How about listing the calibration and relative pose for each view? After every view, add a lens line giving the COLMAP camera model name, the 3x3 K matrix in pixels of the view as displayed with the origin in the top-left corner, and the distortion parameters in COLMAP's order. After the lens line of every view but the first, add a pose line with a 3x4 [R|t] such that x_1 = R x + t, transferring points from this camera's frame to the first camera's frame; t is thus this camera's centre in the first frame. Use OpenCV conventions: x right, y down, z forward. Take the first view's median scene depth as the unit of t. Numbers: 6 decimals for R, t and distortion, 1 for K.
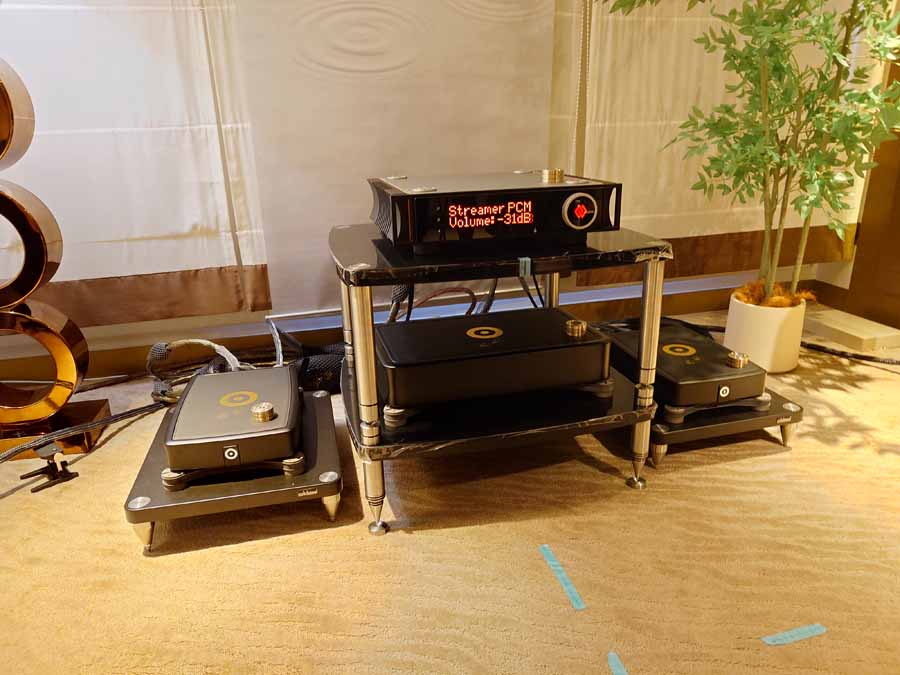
lens RADIAL K [[609.1, 0, 450.0], [0, 609.1, 337.5], [0, 0, 1]] dist [-0.018517, -0.000200]
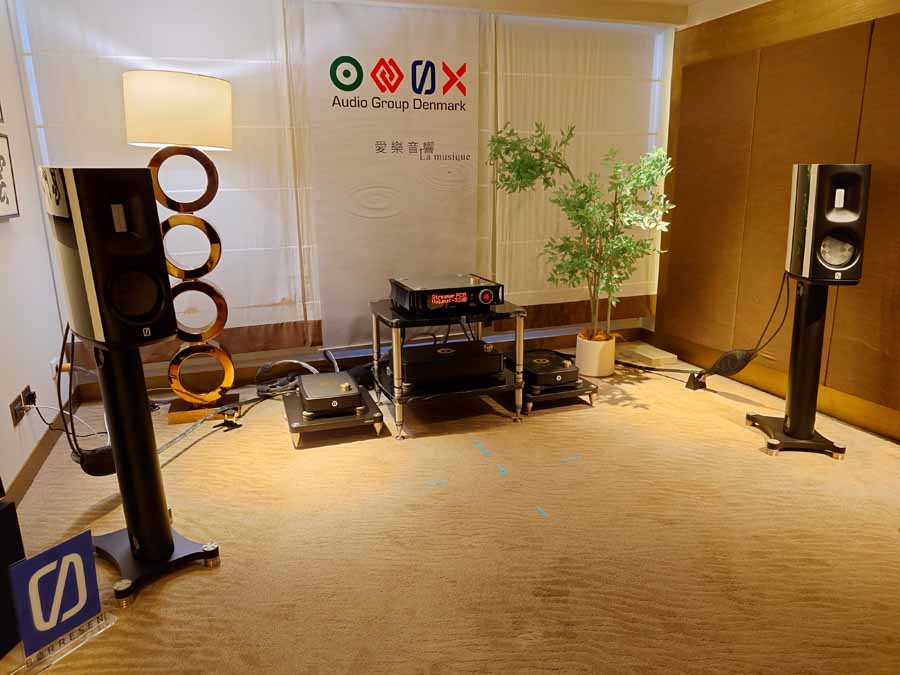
lens RADIAL K [[651.0, 0, 450.0], [0, 651.0, 337.5], [0, 0, 1]] dist [0.000273, -0.000048]
pose [[0.995443, -0.007831, 0.095040, -0.127218], [0.016809, 0.995428, -0.094028, 0.140977], [-0.093869, 0.095197, 0.991023, -1.113526]]
